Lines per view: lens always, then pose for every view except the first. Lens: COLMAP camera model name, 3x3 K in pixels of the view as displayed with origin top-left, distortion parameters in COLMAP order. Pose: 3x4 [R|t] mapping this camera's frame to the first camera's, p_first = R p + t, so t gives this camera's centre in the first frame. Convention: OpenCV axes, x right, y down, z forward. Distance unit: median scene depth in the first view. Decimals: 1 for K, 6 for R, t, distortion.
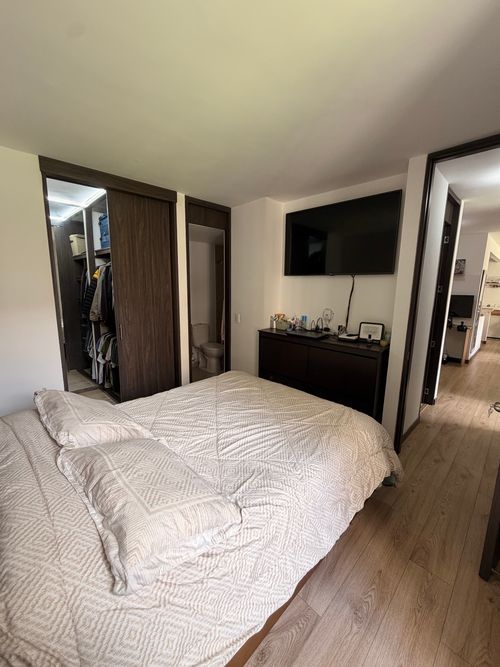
lens RADIAL K [[269.6, 0, 250.0], [0, 269.6, 333.5], [0, 0, 1]] dist [0.001152, 0.000485]
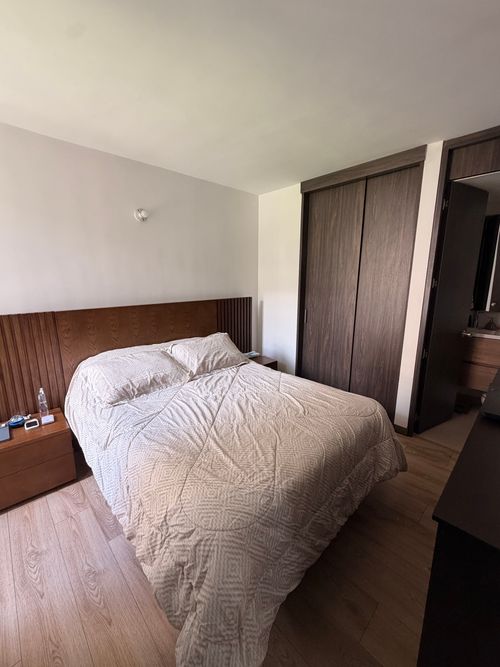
lens RADIAL K [[269.6, 0, 250.0], [0, 269.6, 333.5], [0, 0, 1]] dist [0.001152, 0.000485]
pose [[-0.000013, 0.198869, -0.980026, 0.756840], [-0.181284, 0.963787, 0.195576, -0.133029], [0.983431, 0.177665, 0.036039, 0.841293]]
